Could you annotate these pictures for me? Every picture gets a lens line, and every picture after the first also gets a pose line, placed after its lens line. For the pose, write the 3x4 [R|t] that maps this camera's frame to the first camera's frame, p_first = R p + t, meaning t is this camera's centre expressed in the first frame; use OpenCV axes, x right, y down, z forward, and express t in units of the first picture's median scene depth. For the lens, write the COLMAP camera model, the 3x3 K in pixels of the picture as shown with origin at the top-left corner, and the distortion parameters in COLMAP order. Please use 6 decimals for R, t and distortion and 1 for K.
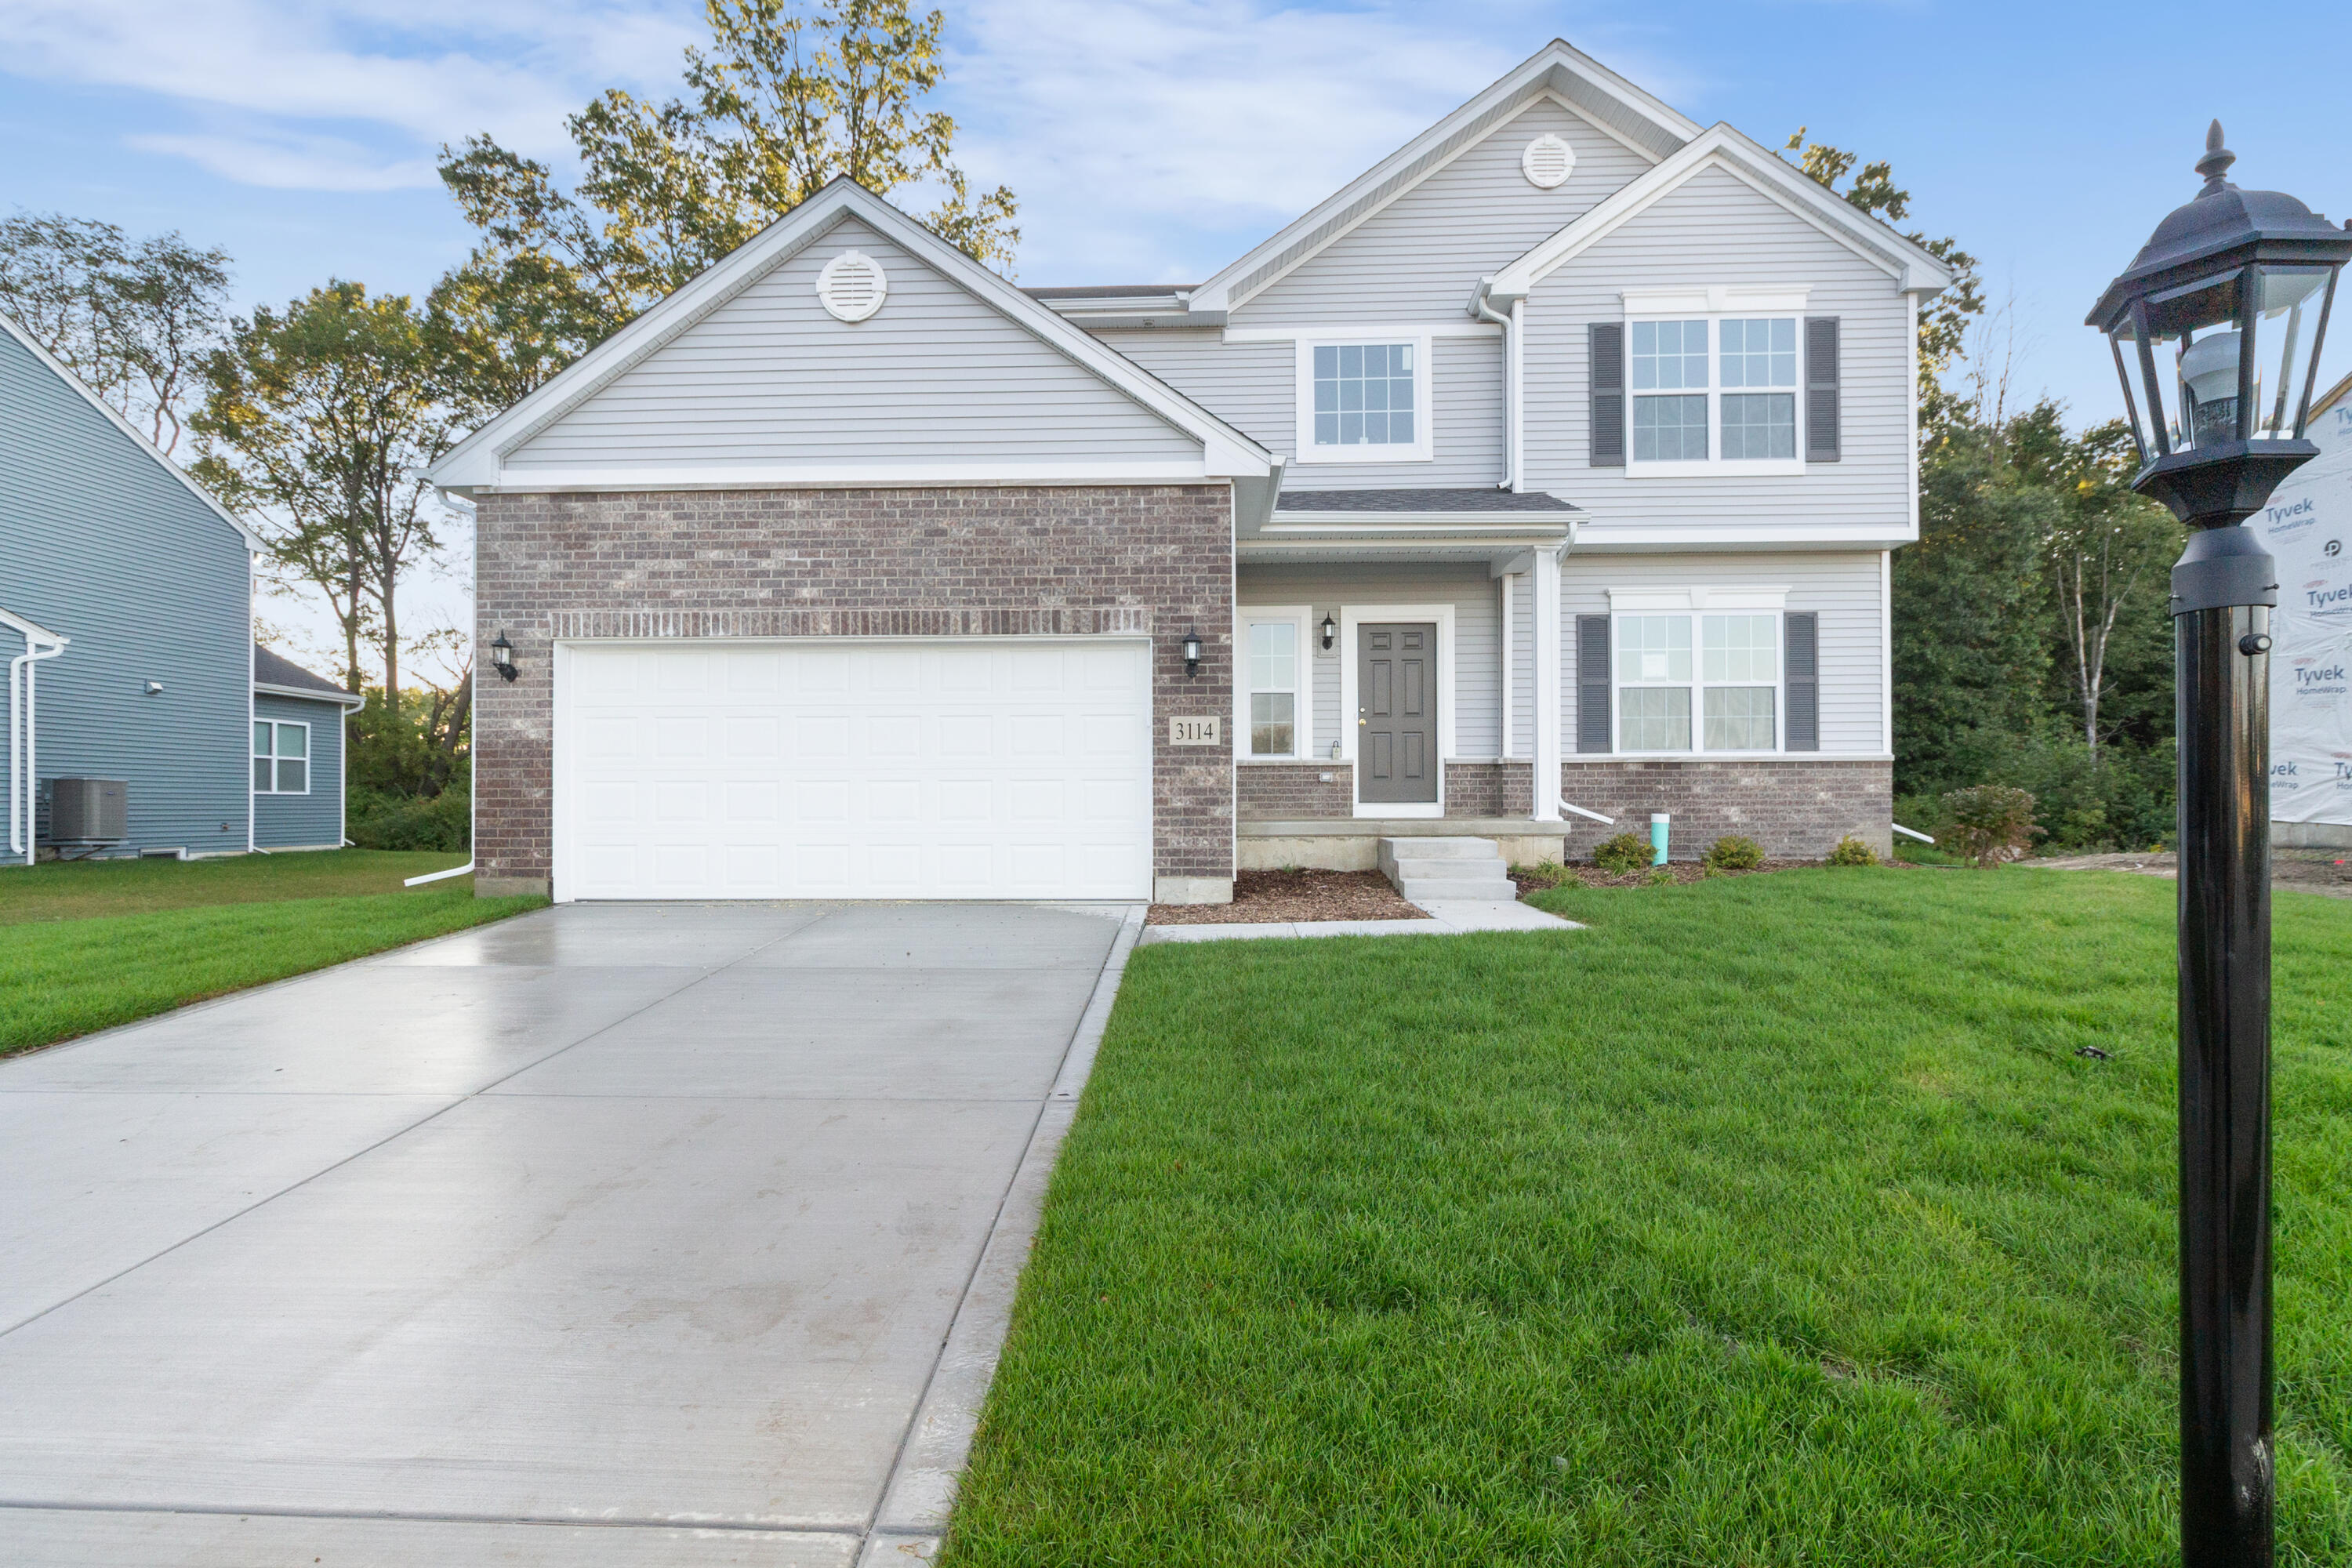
lens RADIAL K [[1122.0, 0, 1174.5], [0, 1122.0, 797.9], [0, 0, 1]] dist [0.006219, 0.000319]
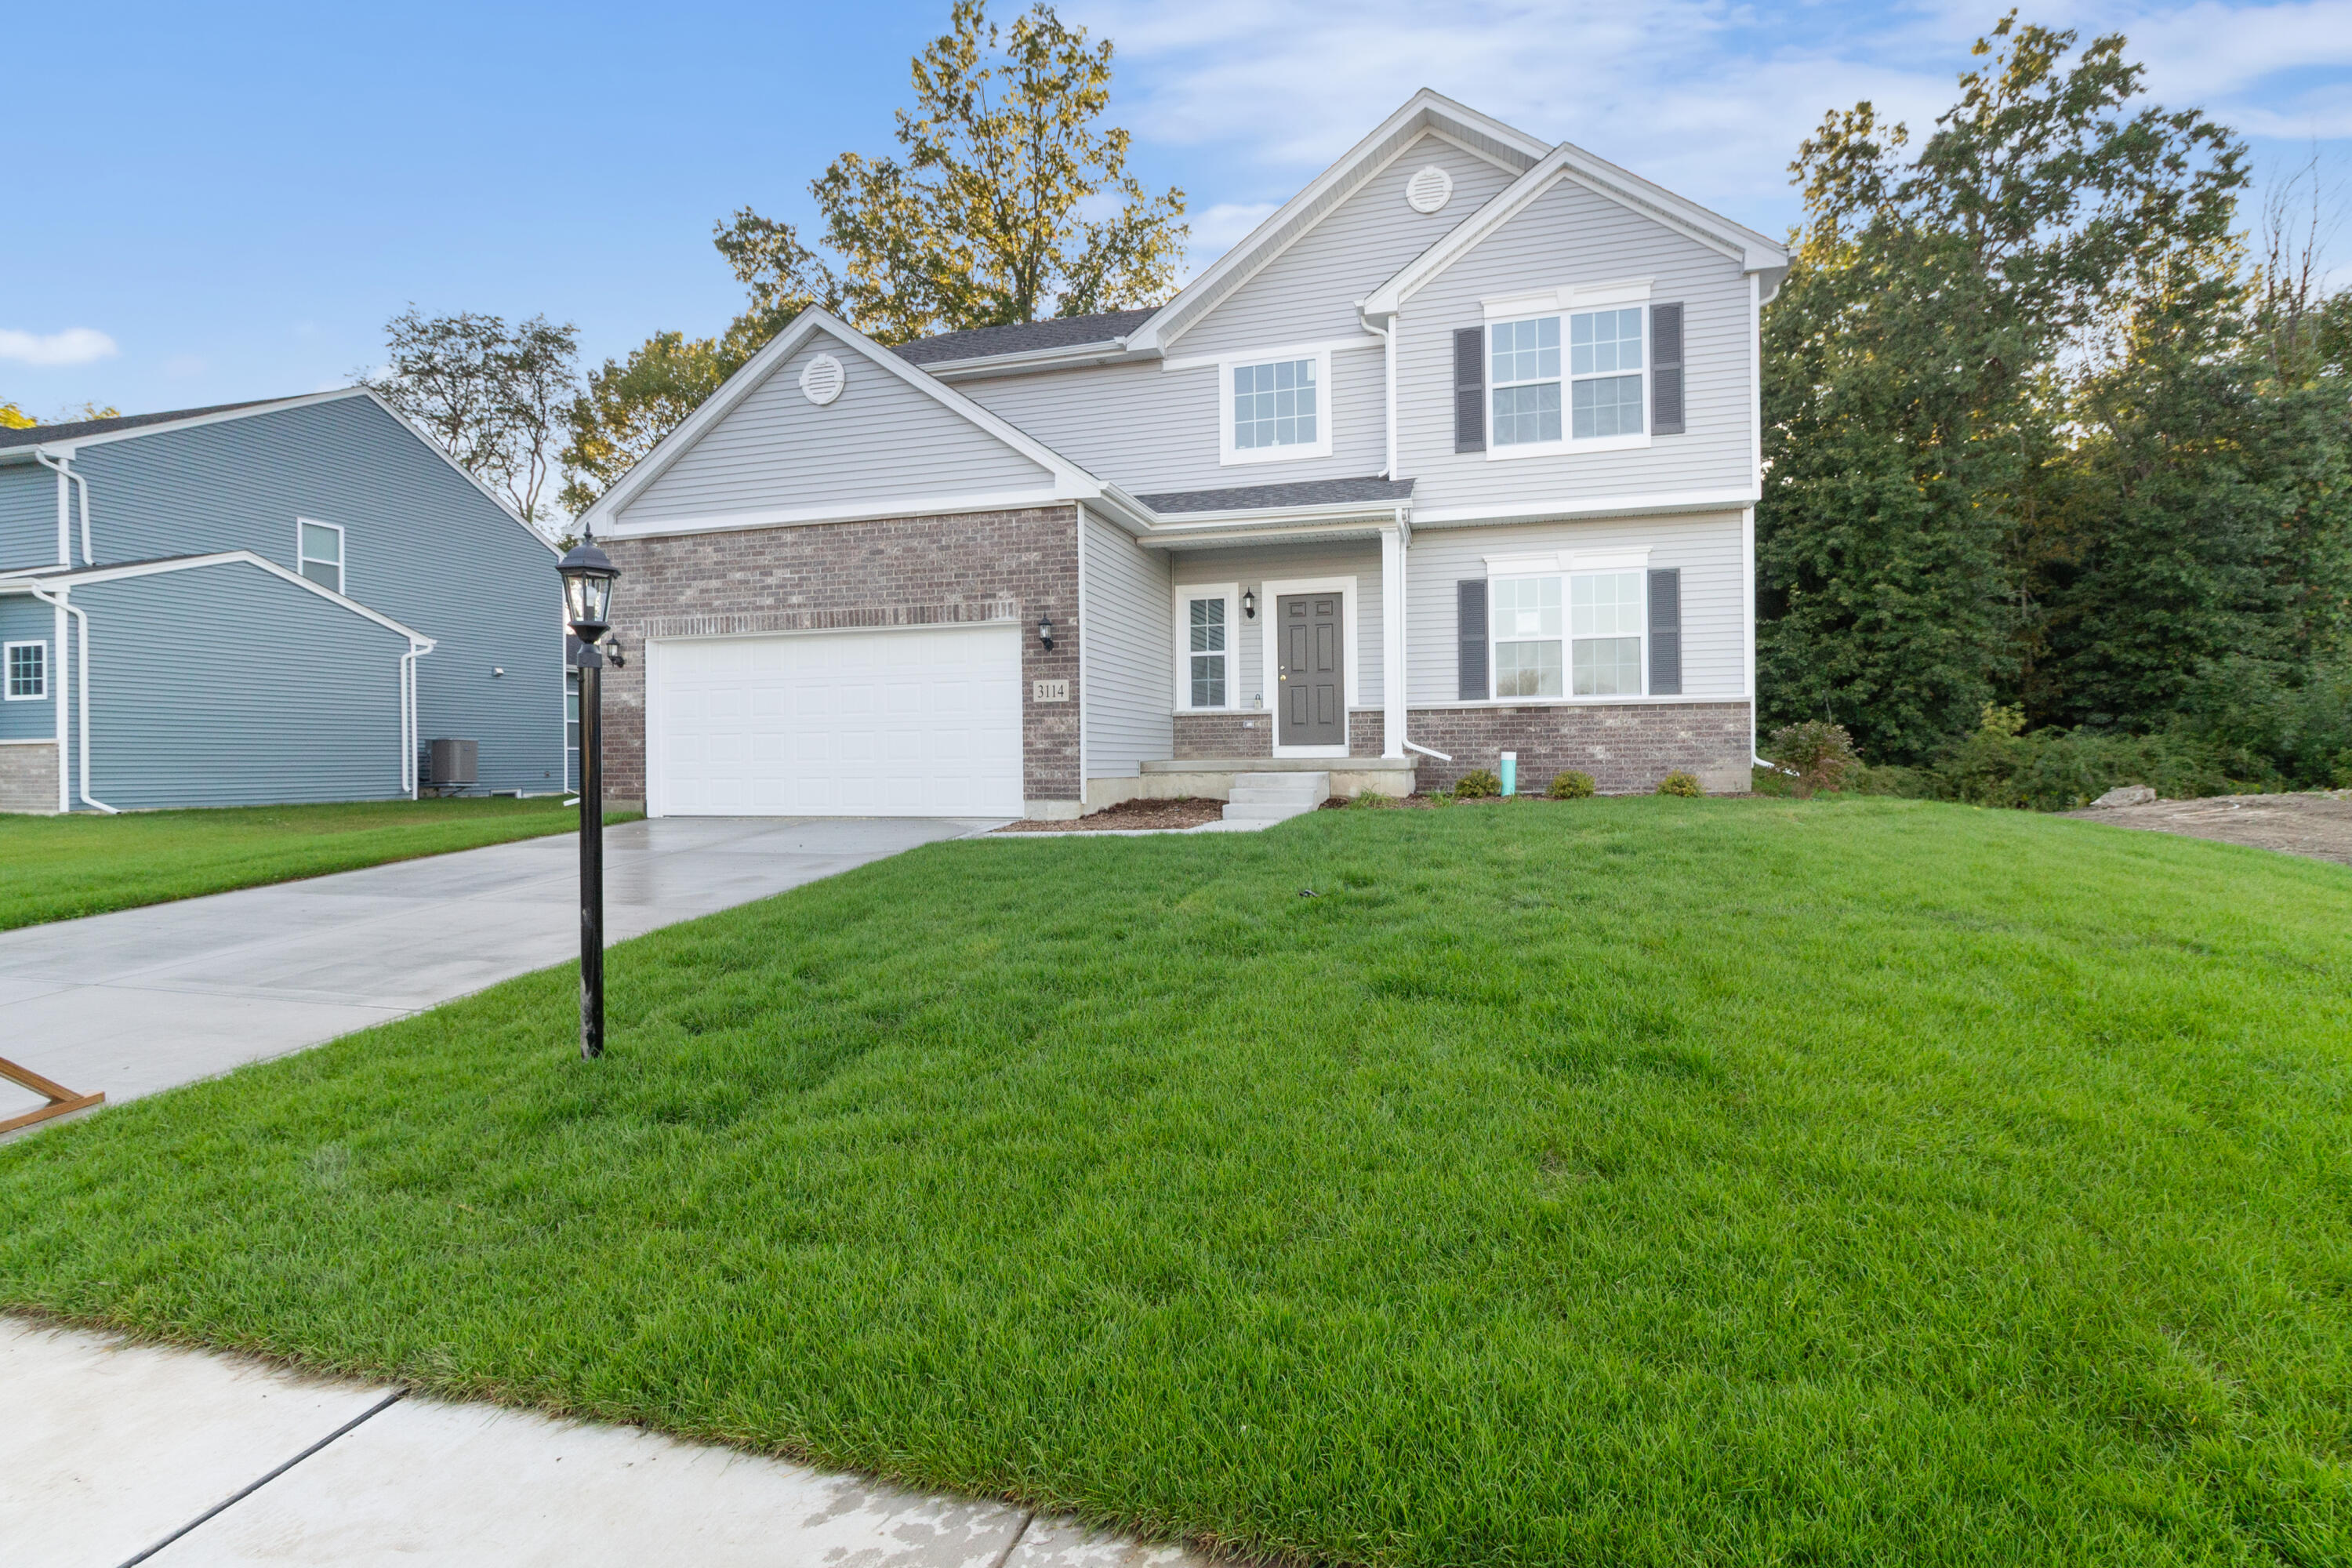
lens RADIAL K [[1122.0, 0, 1177.7], [0, 1122.0, 760.5], [0, 0, 1]] dist [0.006219, 0.000319]
pose [[0.969466, -0.007010, -0.245127, 0.363480], [0.009136, 0.999930, 0.007536, 0.010629], [0.245056, -0.009546, 0.969462, -0.192134]]
